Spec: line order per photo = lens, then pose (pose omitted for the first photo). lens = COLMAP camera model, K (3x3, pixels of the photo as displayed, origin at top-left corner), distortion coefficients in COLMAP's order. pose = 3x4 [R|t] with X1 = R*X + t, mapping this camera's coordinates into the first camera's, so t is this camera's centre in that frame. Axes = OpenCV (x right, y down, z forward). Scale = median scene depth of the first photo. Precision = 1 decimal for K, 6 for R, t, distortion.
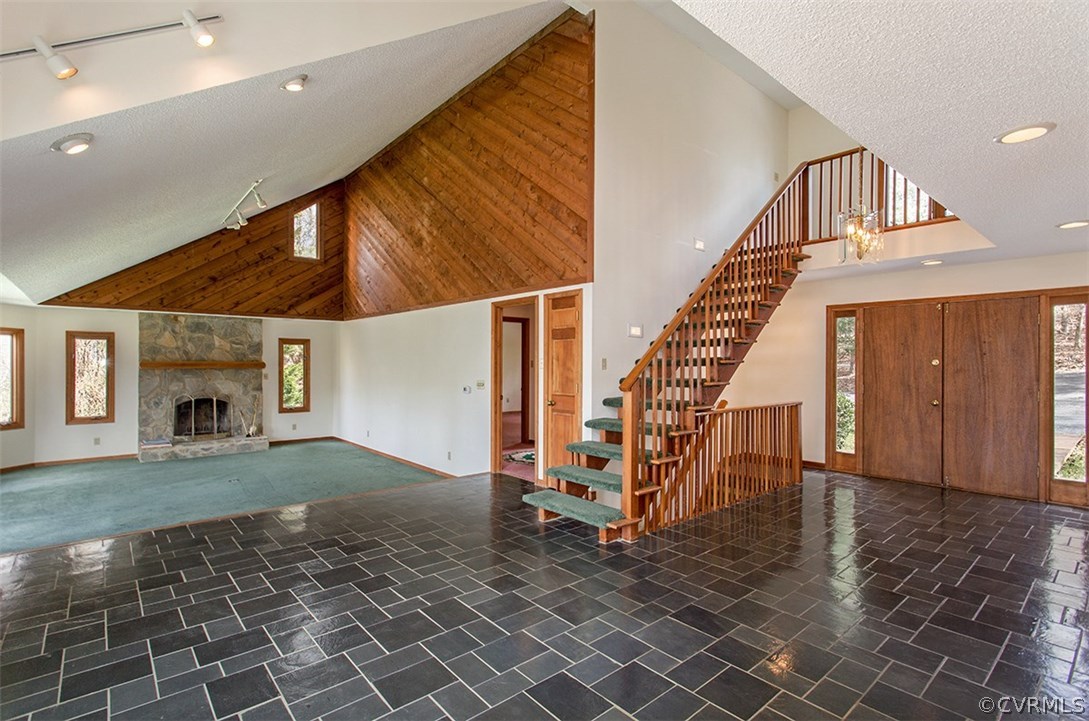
lens RADIAL K [[518.6, 0, 540.1], [0, 518.6, 365.9], [0, 0, 1]] dist [0.004667, 0.000794]
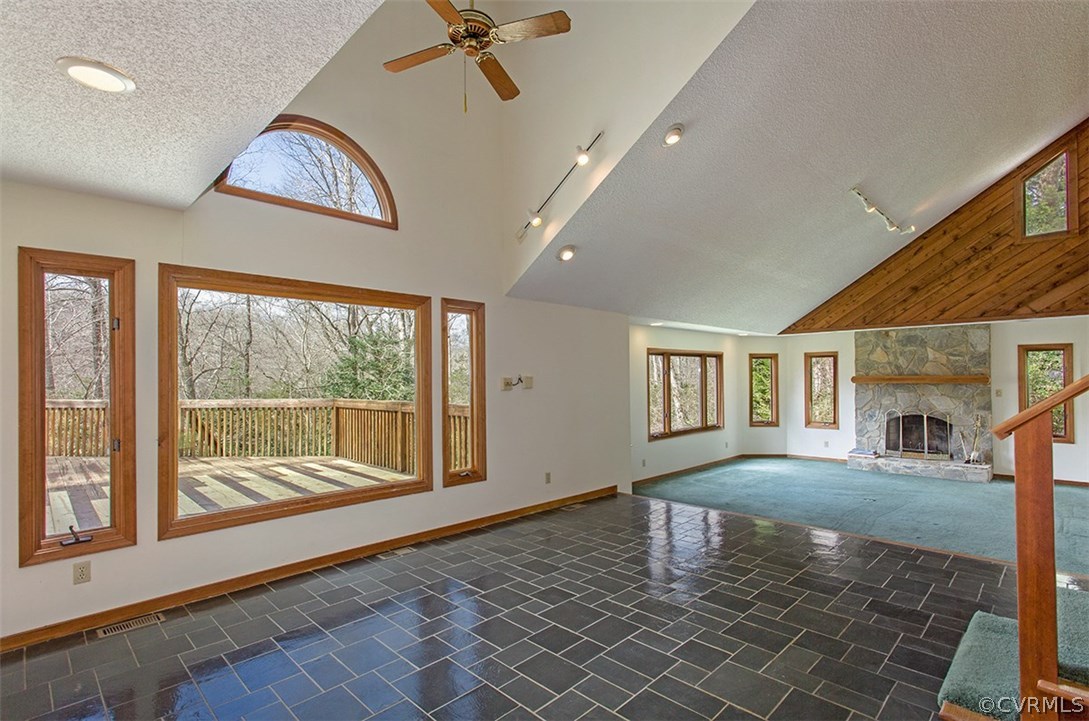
lens RADIAL K [[518.6, 0, 540.1], [0, 518.6, 365.9], [0, 0, 1]] dist [0.004667, 0.000794]
pose [[0.078477, -0.026804, -0.996556, 0.254622], [0.001554, 0.999641, -0.026765, -0.002036], [0.996915, 0.000552, 0.078490, 0.241065]]
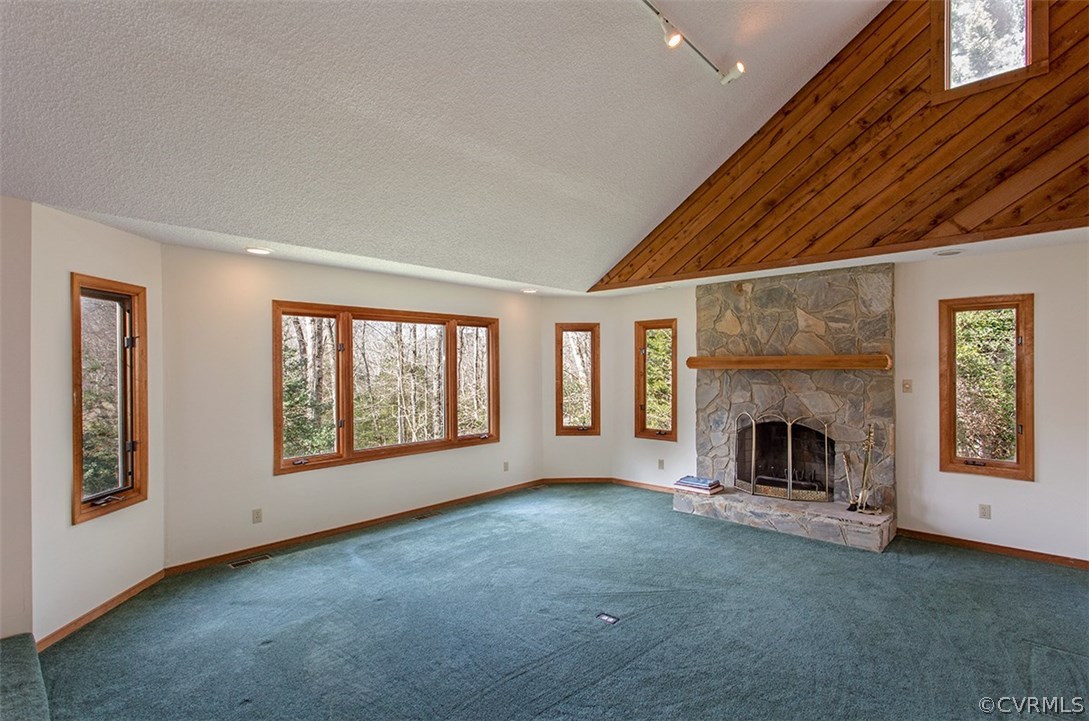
lens RADIAL K [[518.6, 0, 540.1], [0, 518.6, 365.9], [0, 0, 1]] dist [0.004667, 0.000794]
pose [[0.090871, -0.010373, -0.995809, -0.109742], [-0.003152, 0.999938, -0.010703, 0.008947], [0.995858, 0.004111, 0.090833, 0.700711]]
